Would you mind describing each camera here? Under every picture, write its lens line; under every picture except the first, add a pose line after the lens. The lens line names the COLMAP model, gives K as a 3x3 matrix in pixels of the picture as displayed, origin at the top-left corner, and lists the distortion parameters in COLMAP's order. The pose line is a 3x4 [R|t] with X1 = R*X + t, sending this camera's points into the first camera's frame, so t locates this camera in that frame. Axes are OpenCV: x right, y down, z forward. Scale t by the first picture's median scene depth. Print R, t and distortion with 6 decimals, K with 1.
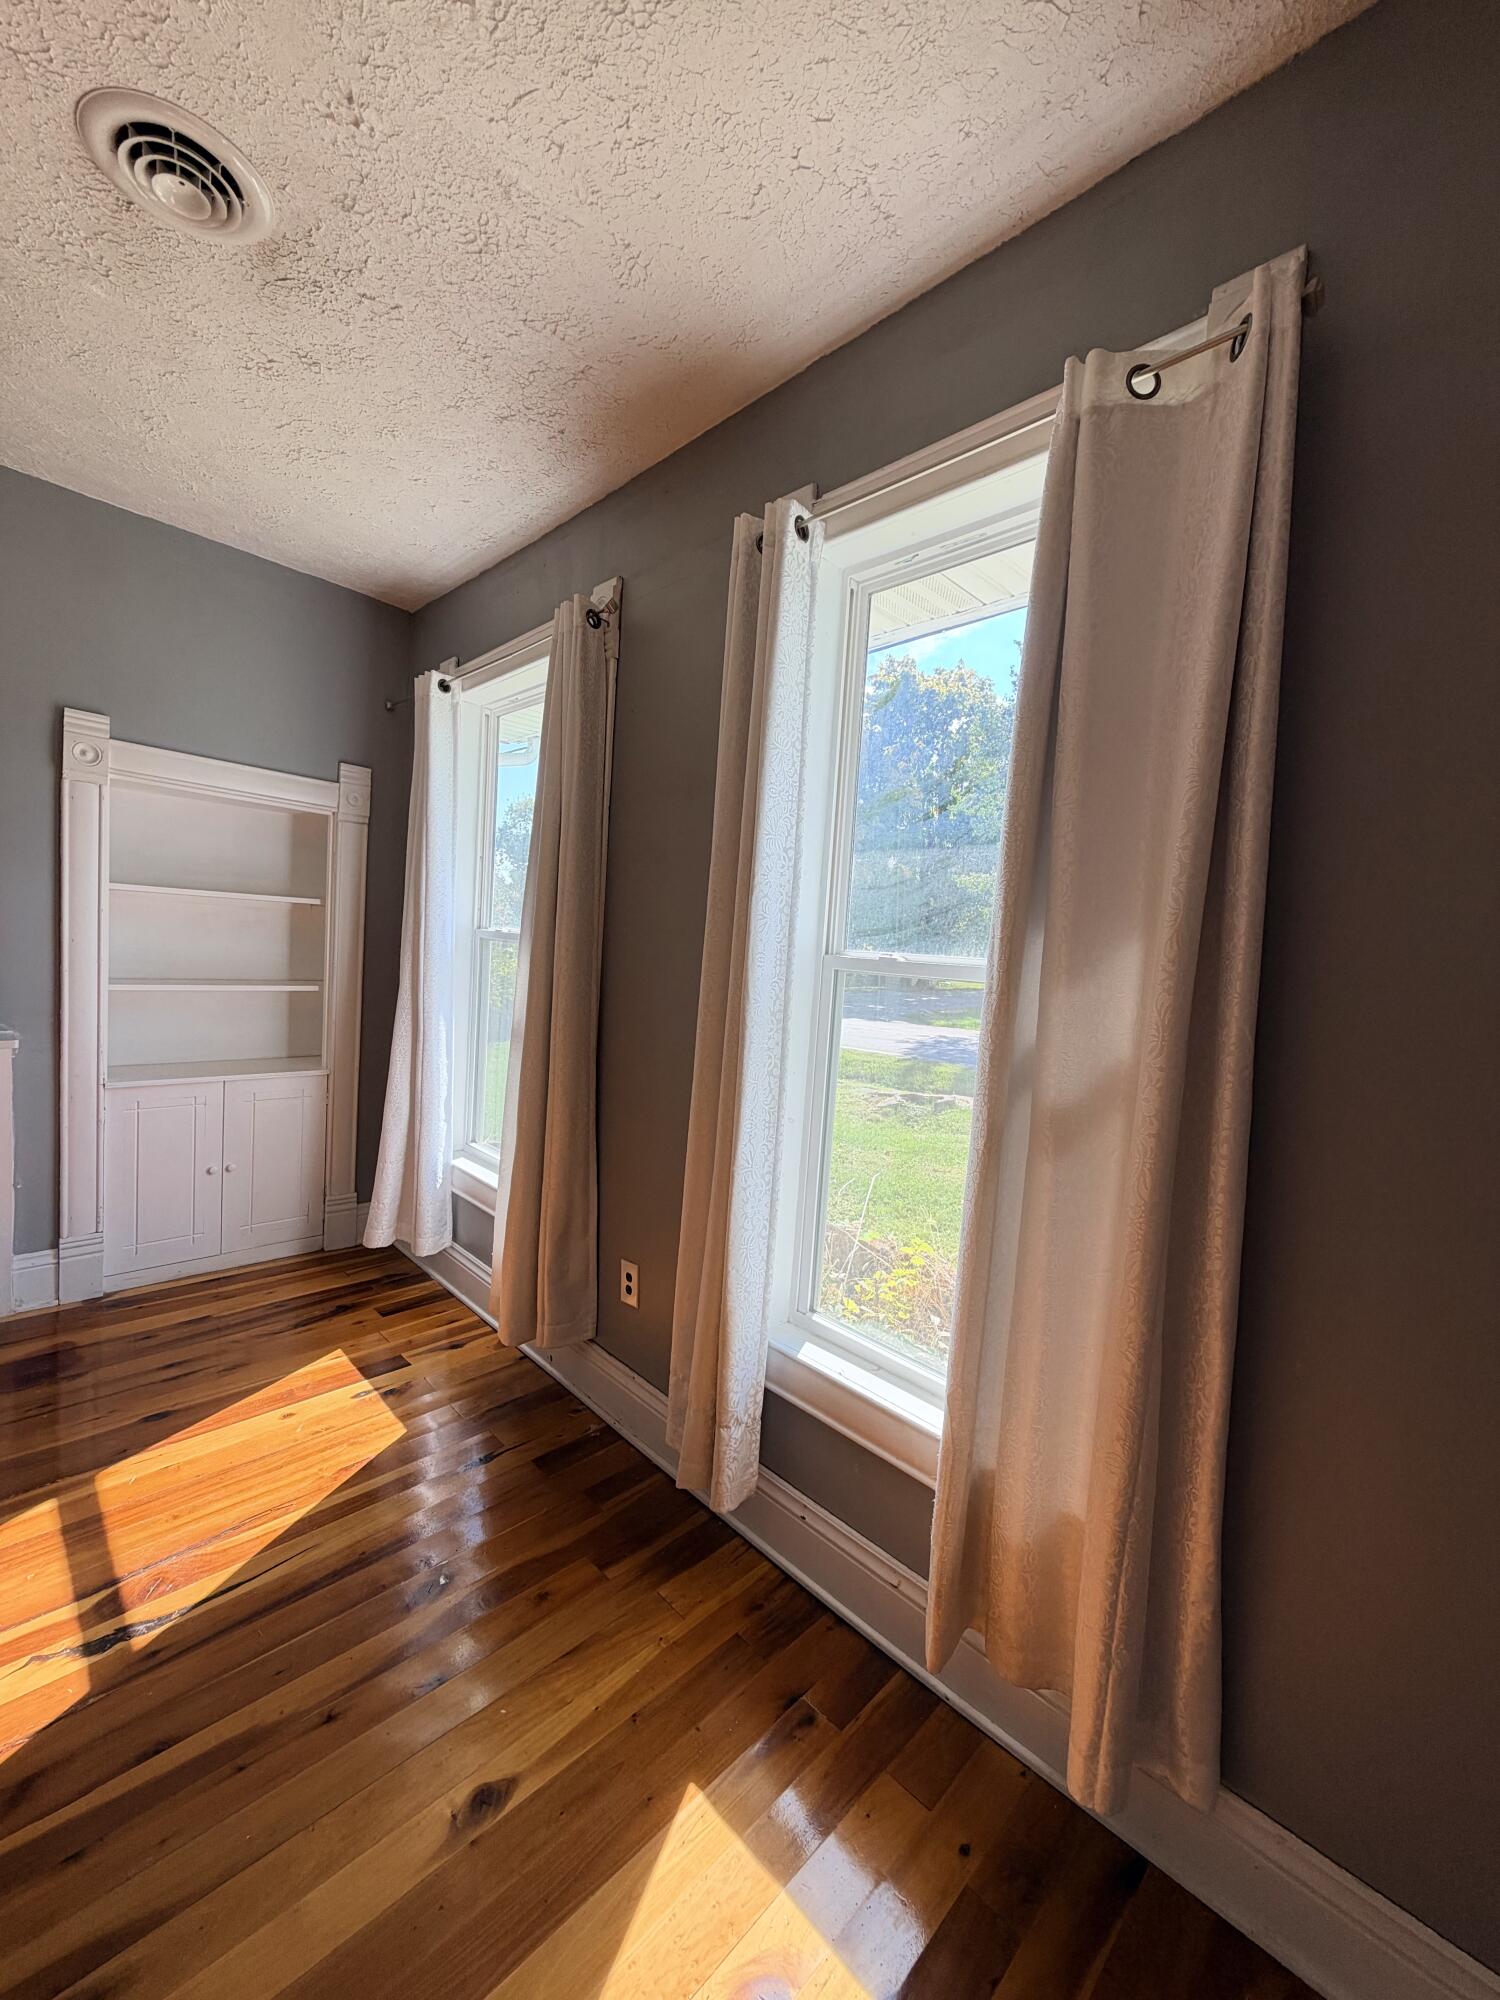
lens RADIAL K [[794.3, 0, 752.4], [0, 794.3, 999.7], [0, 0, 1]] dist [-0.001180, 0.000124]
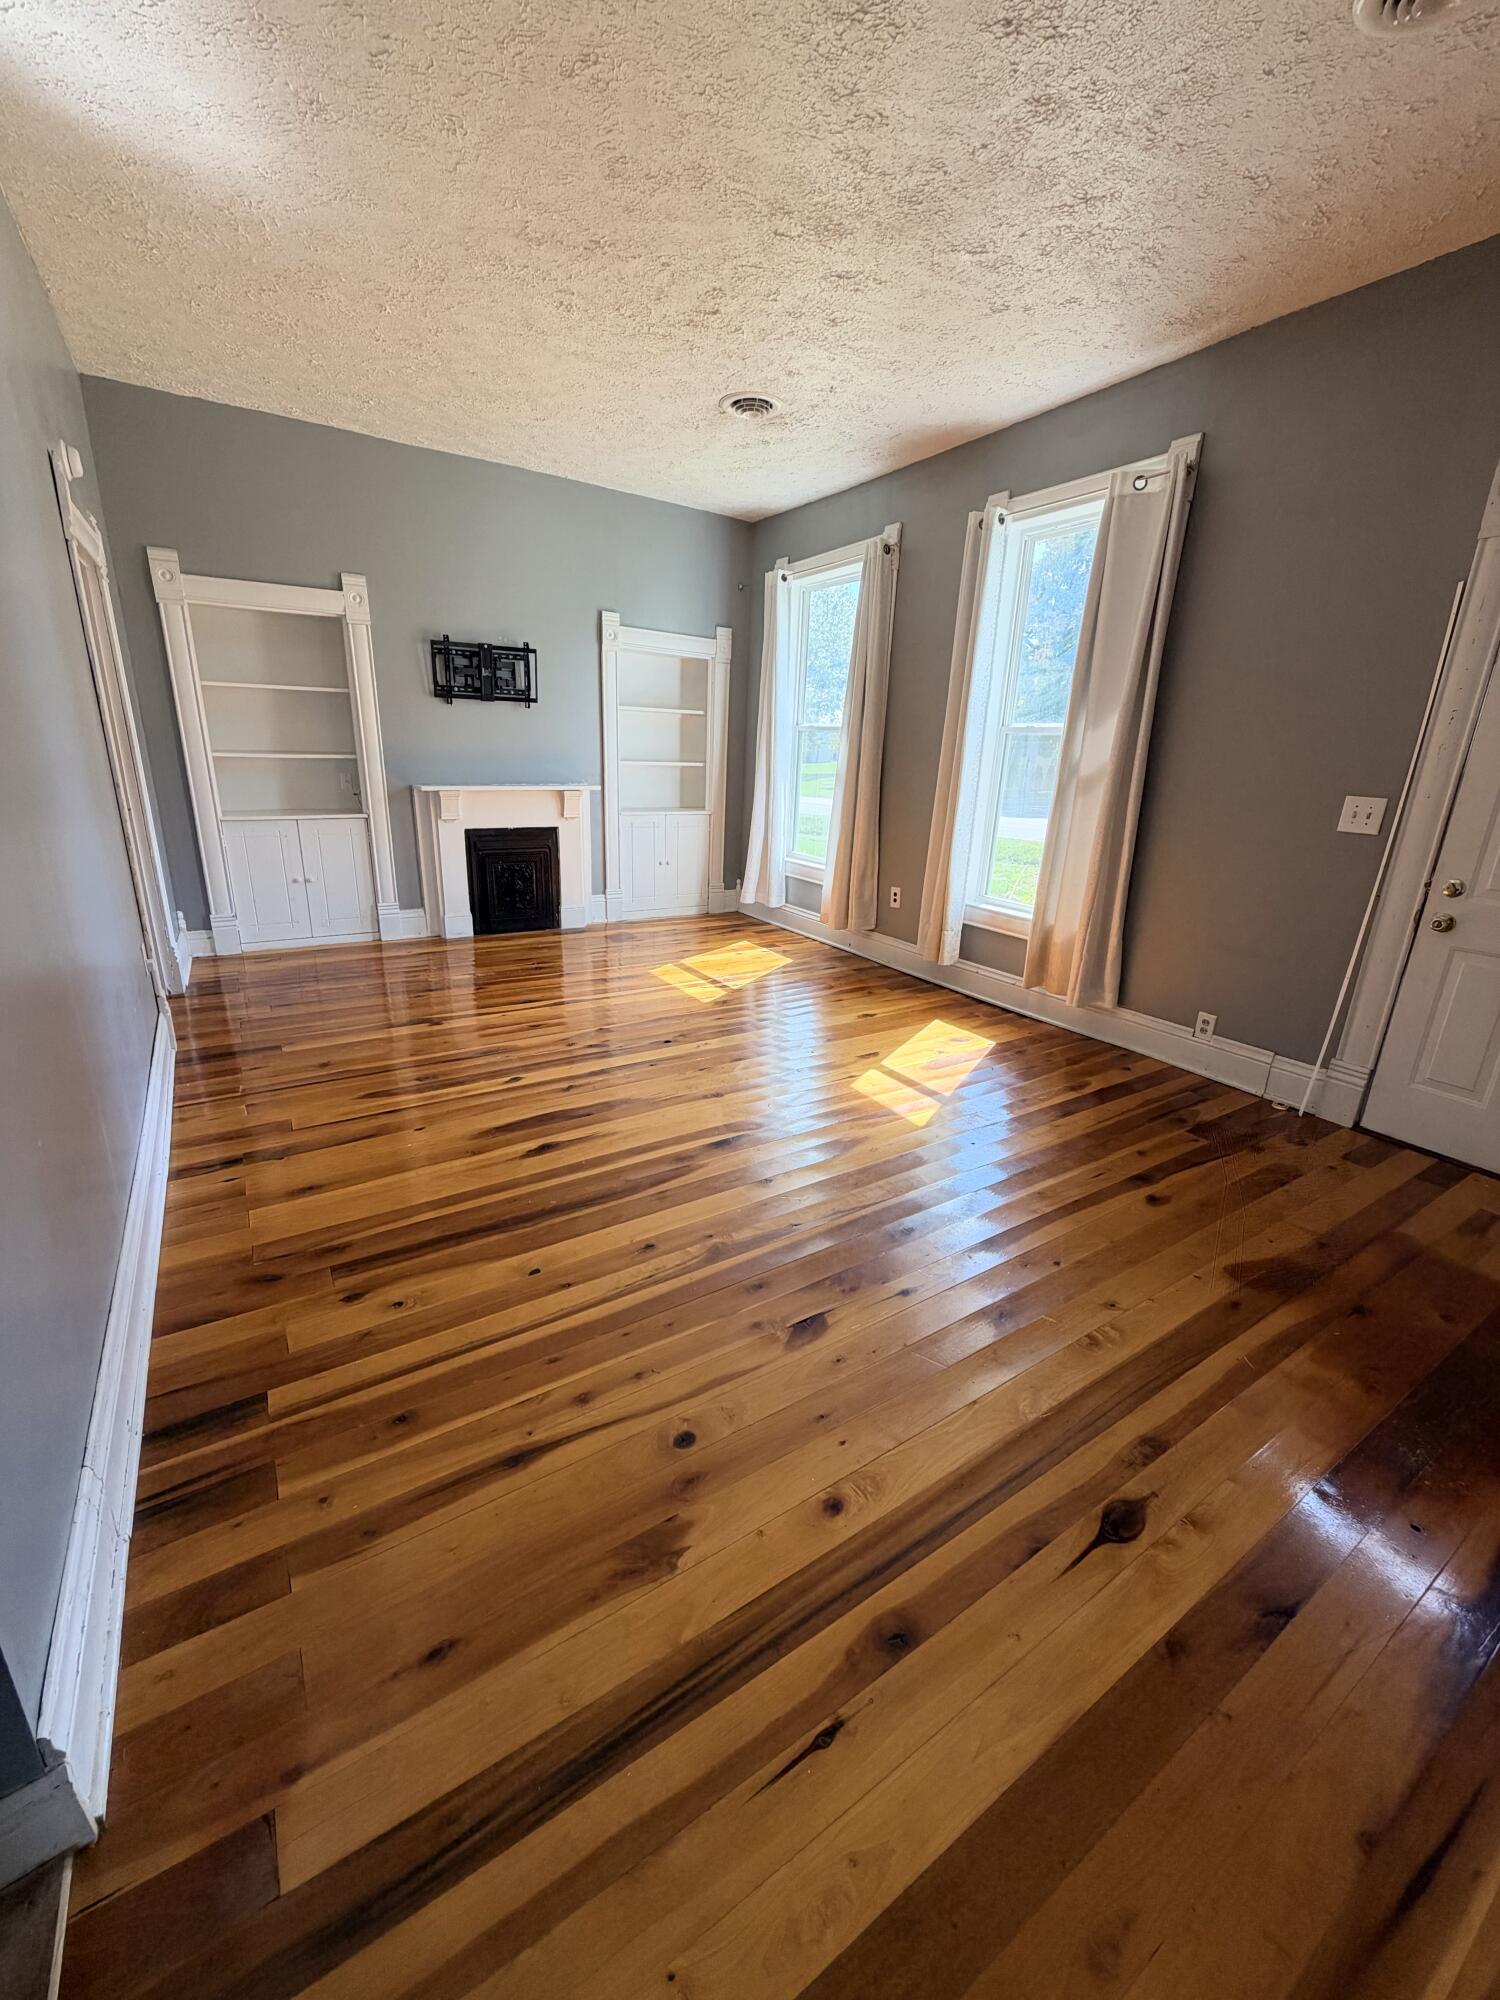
lens RADIAL K [[794.3, 0, 749.4], [0, 794.3, 997.3], [0, 0, 1]] dist [-0.001180, 0.000124]
pose [[0.975699, 0.038499, -0.215706, -0.083490], [0.011529, 0.974059, 0.226001, 0.166362], [0.218811, -0.222996, 0.949944, -1.376887]]
